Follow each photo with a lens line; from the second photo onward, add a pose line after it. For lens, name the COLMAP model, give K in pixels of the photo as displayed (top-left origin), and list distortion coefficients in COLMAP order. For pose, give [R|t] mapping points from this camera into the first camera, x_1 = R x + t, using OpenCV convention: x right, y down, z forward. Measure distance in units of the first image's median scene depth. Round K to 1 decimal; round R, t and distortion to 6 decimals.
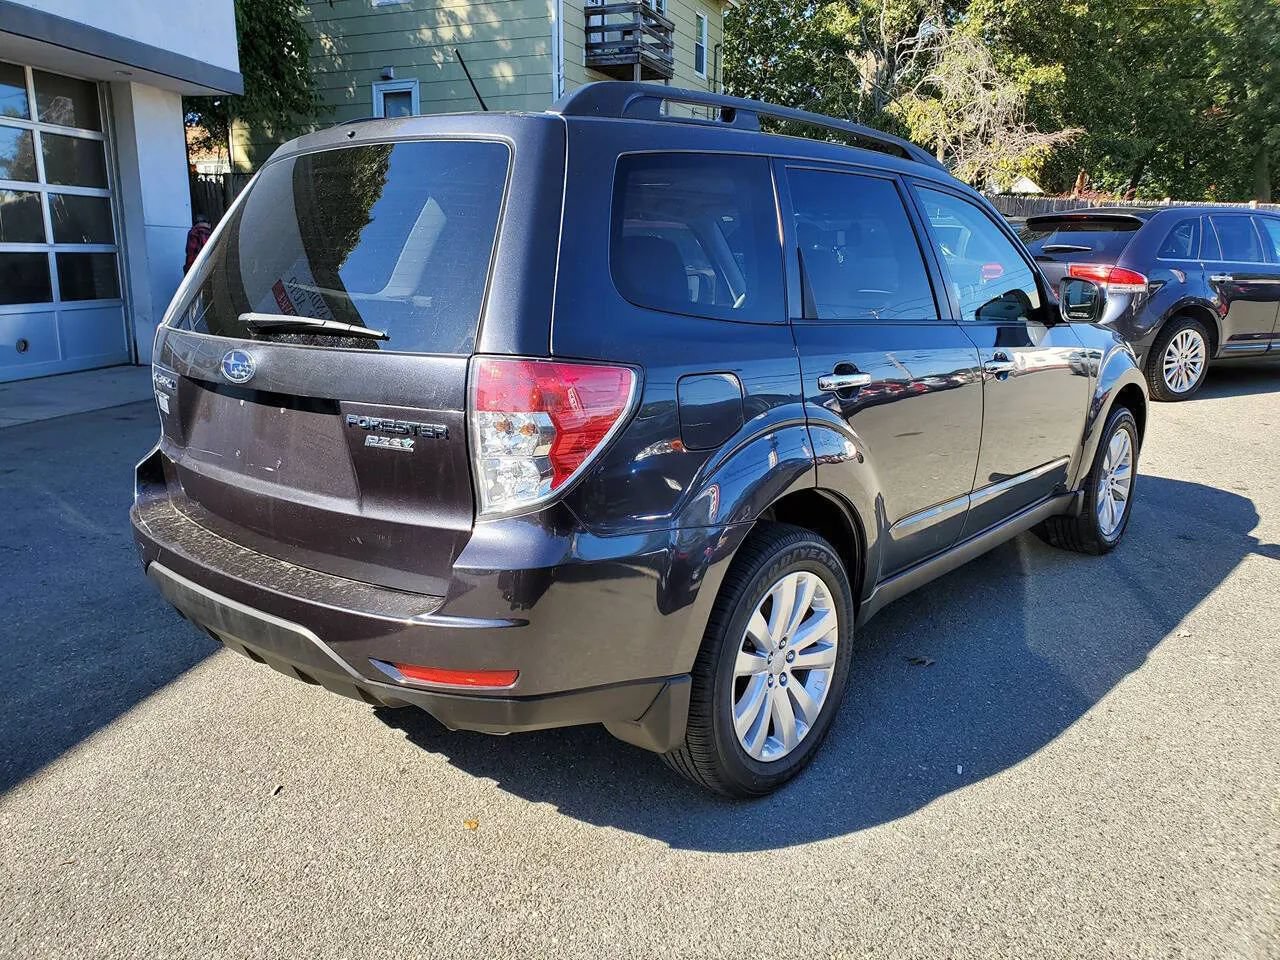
lens RADIAL K [[968.6, 0, 636.2], [0, 968.6, 475.5], [0, 0, 1]] dist [0.008789, 0.018030]
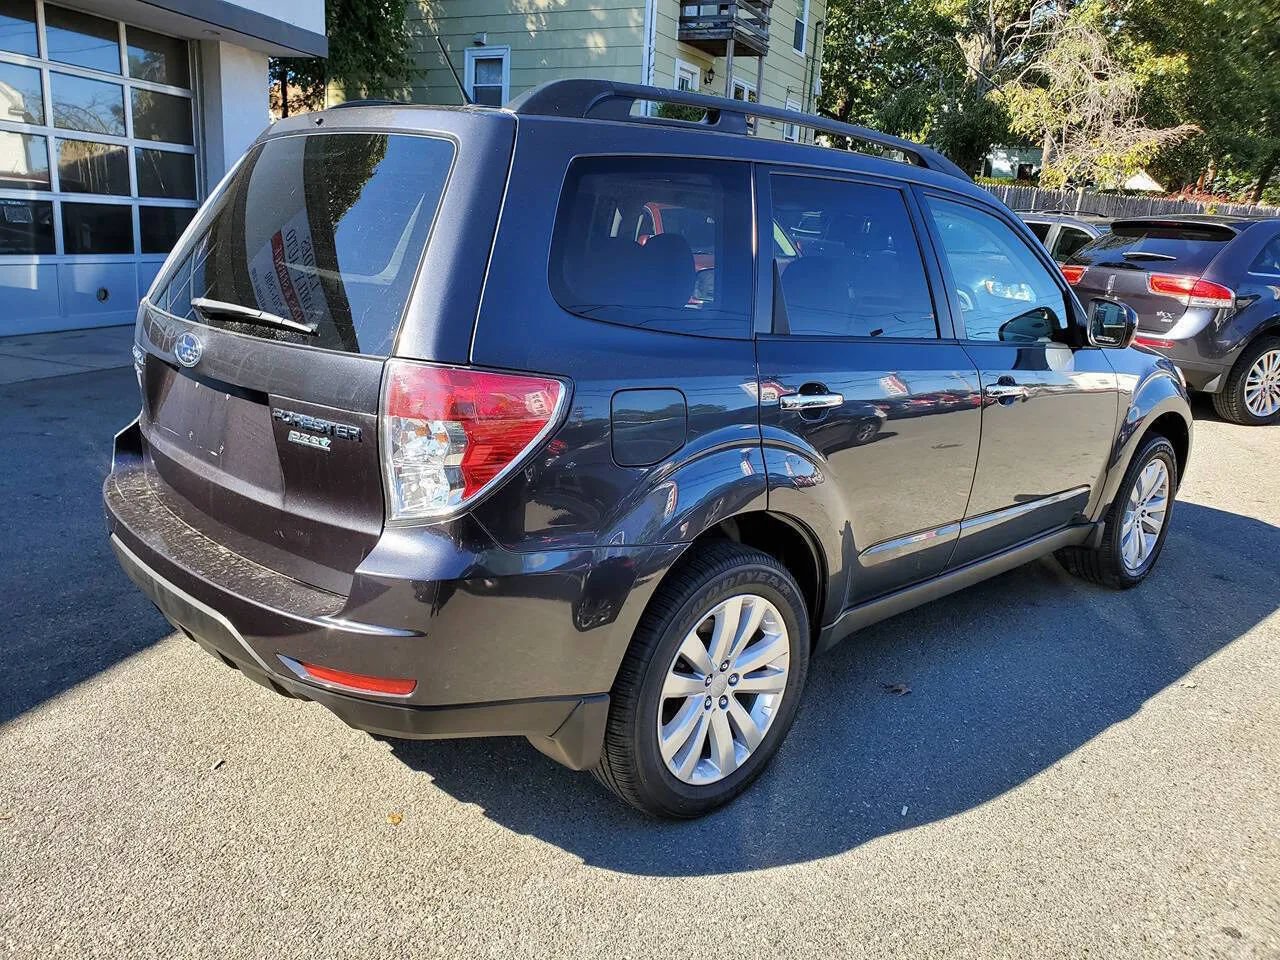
lens RADIAL K [[968.6, 0, 640.7], [0, 968.6, 478.8], [0, 0, 1]] dist [0.008789, 0.018030]
pose [[0.994158, 0.073762, -0.078795, 0.127765], [-0.071463, 0.996942, 0.031615, -0.038808], [0.080886, -0.025799, 0.996389, 0.026328]]
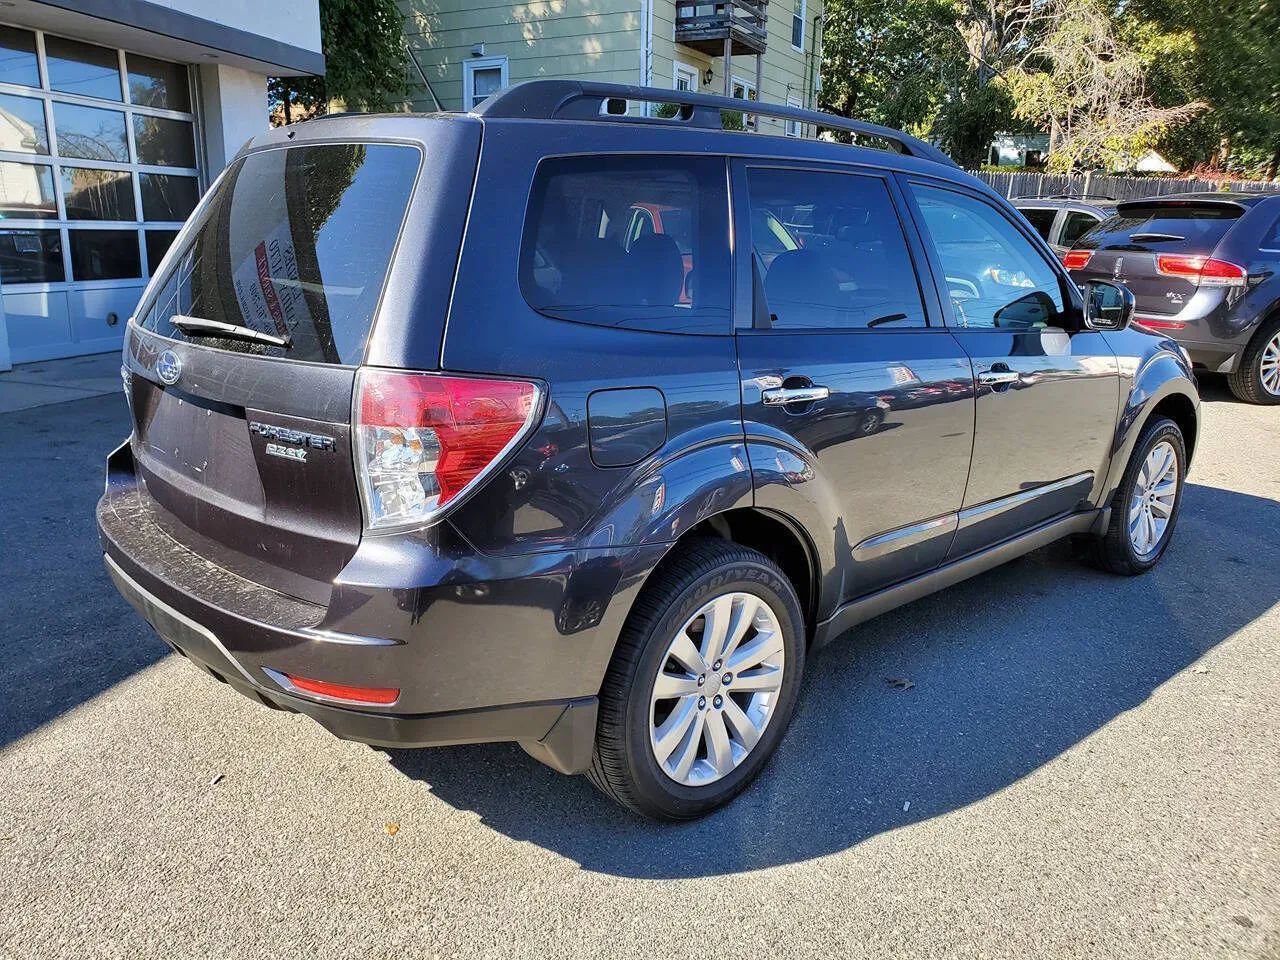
lens RADIAL K [[968.6, 0, 633.6], [0, 968.6, 482.5], [0, 0, 1]] dist [0.008789, 0.018030]
pose [[0.993839, 0.037846, -0.104172, 0.158999], [-0.034663, 0.998880, 0.032195, -0.036584], [0.105274, -0.028386, 0.994038, 0.035672]]
